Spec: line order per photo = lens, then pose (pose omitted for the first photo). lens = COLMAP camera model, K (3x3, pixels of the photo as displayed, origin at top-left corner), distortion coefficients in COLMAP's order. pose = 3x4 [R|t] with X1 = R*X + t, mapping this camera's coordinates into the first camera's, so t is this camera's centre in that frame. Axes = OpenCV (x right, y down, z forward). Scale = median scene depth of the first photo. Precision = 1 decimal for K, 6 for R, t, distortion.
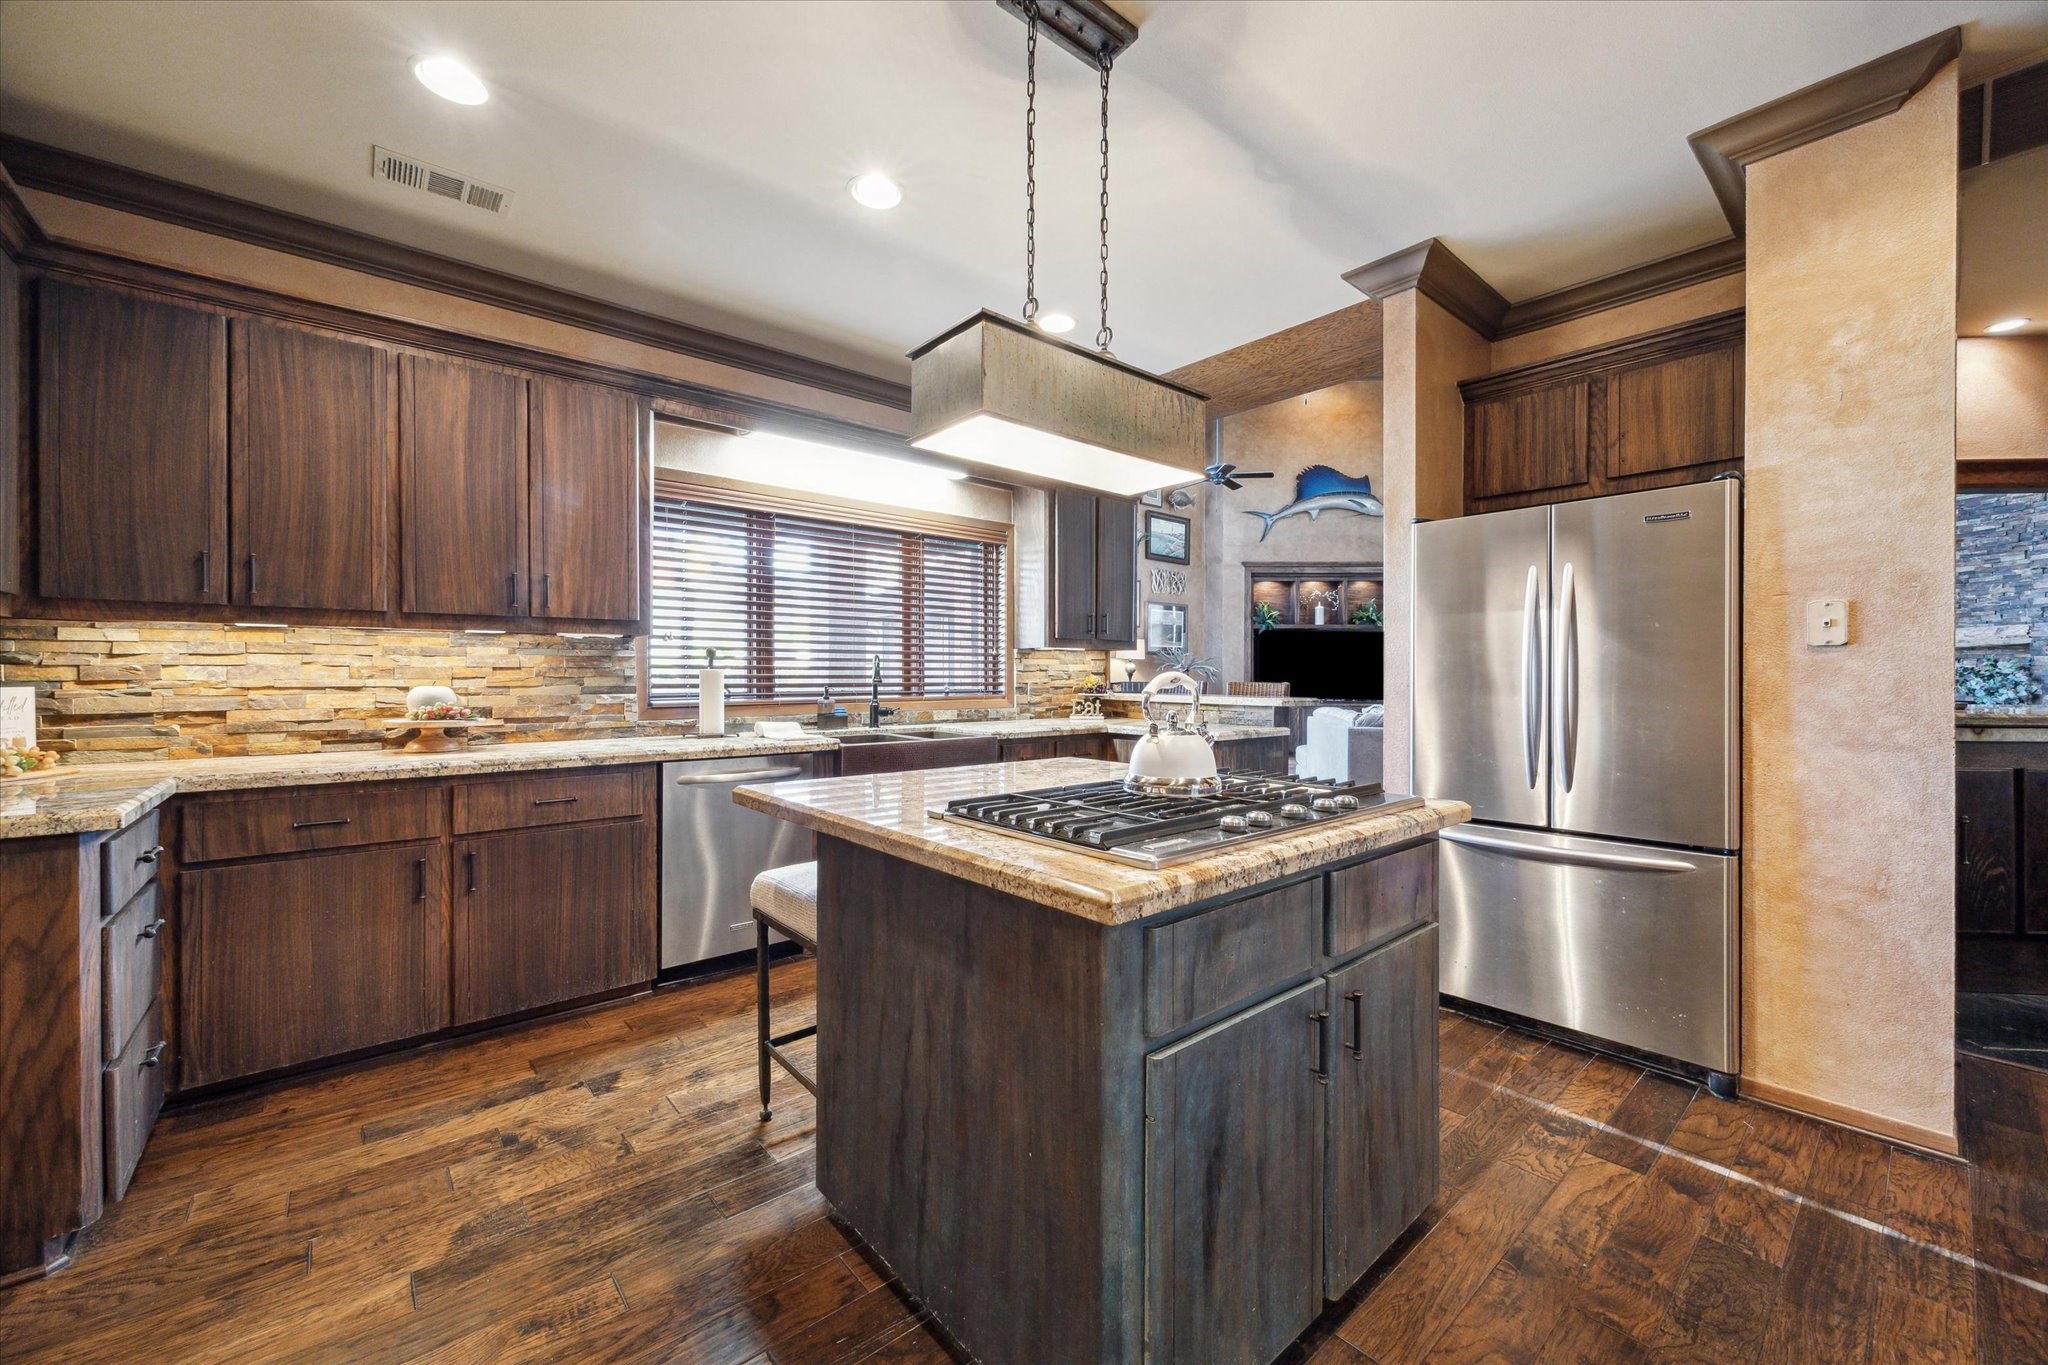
lens RADIAL K [[789.2, 0, 1029.3], [0, 789.2, 674.3], [0, 0, 1]] dist [-0.000314, 0.000049]
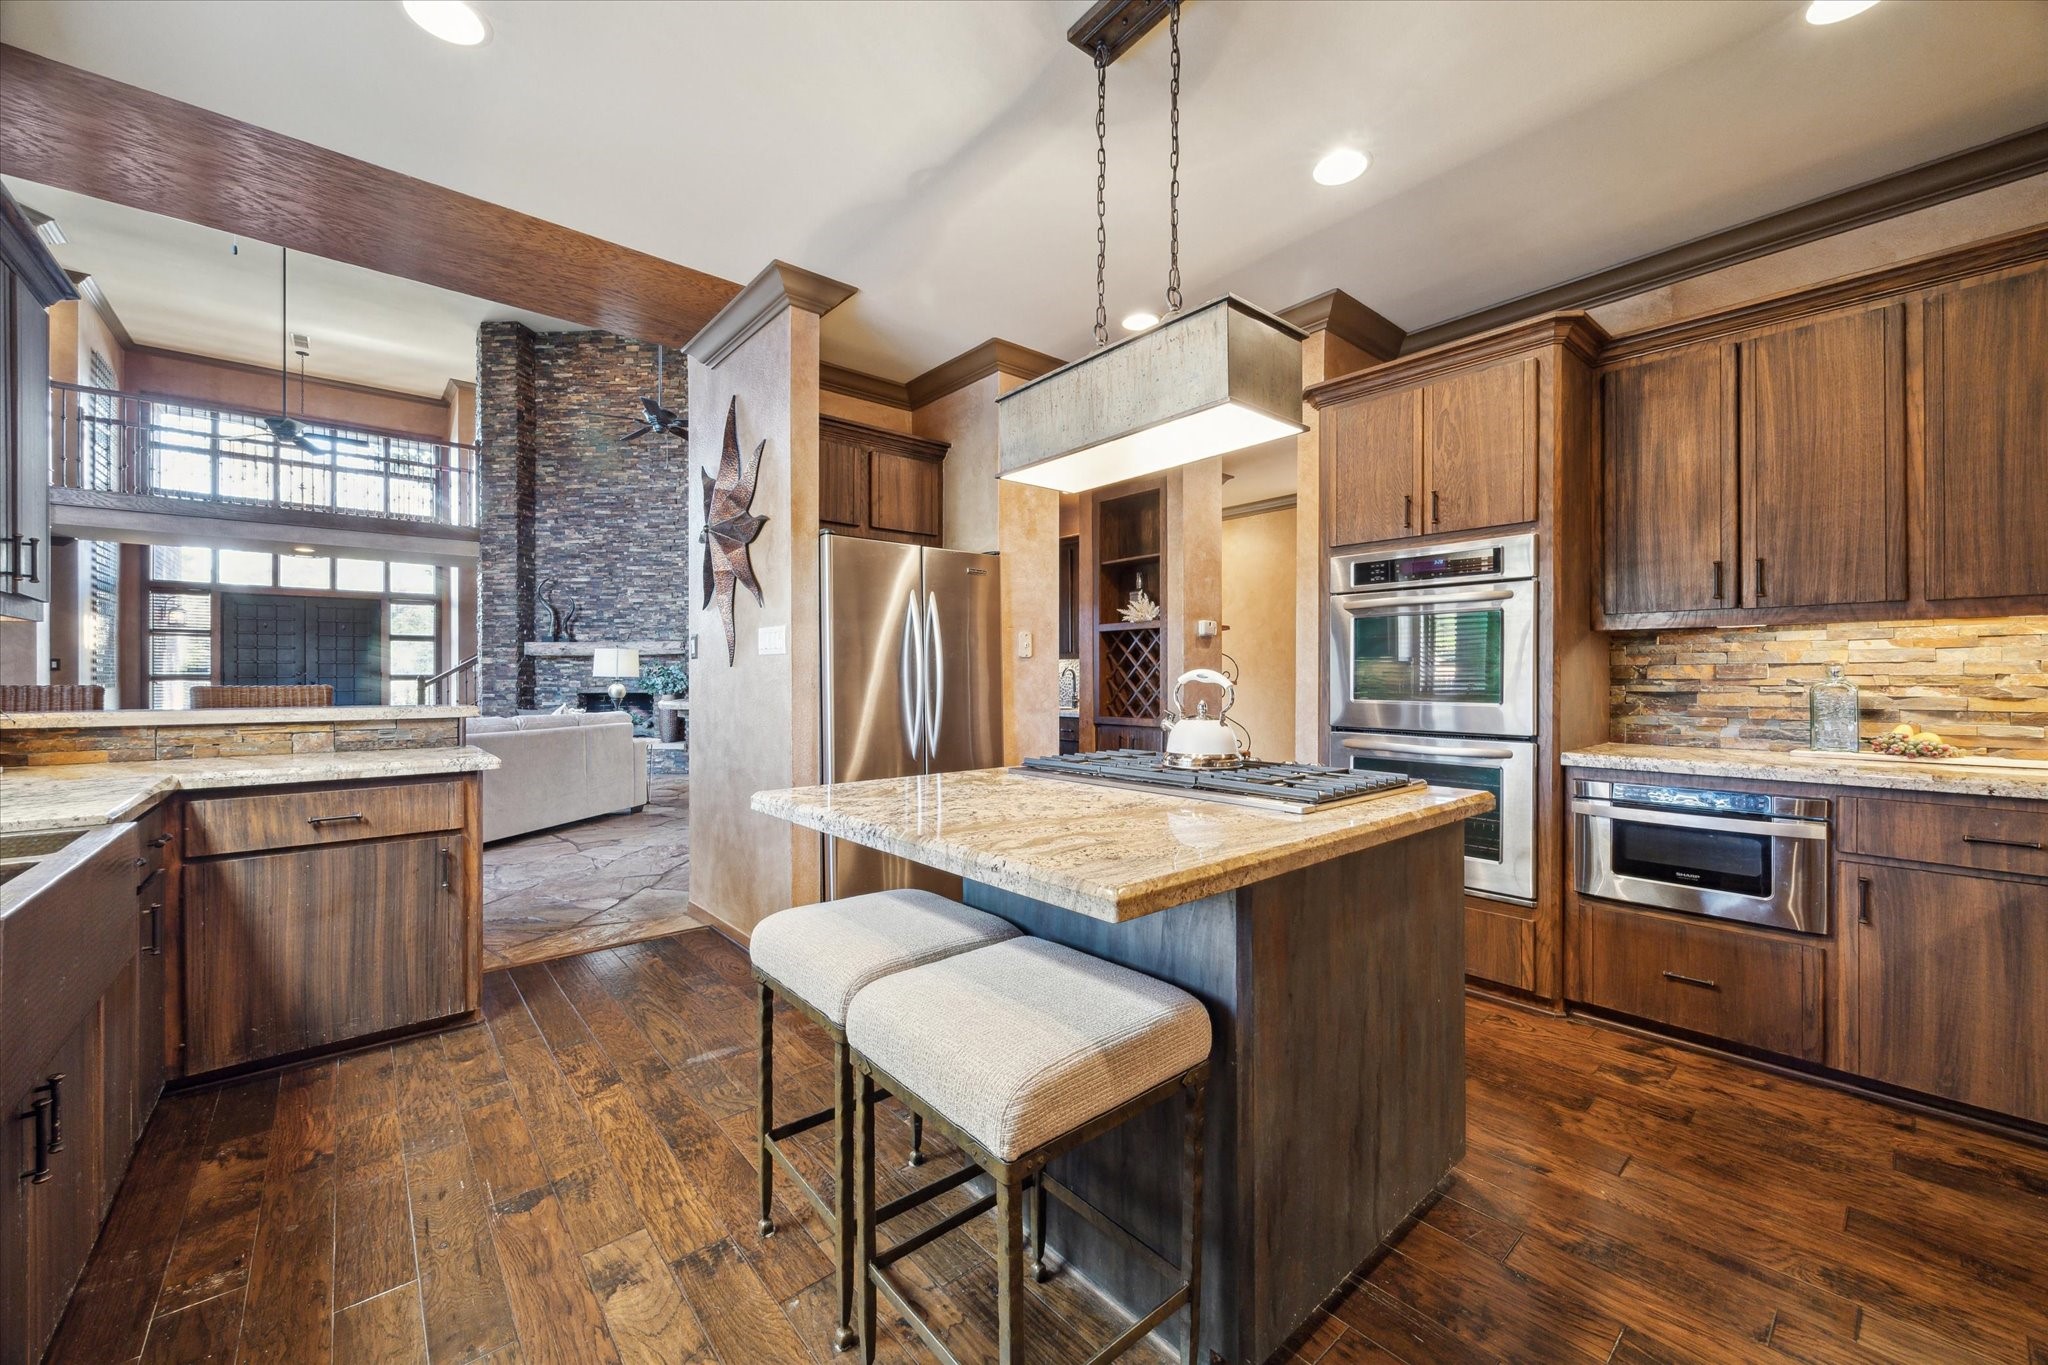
lens RADIAL K [[789.2, 0, 1029.3], [0, 789.2, 674.3], [0, 0, 1]] dist [-0.000314, 0.000049]
pose [[-0.000573, -0.000291, 1.000000, -0.730403], [0.001246, 0.999999, 0.000292, 0.002521], [-0.999999, 0.001246, -0.000573, 0.882347]]
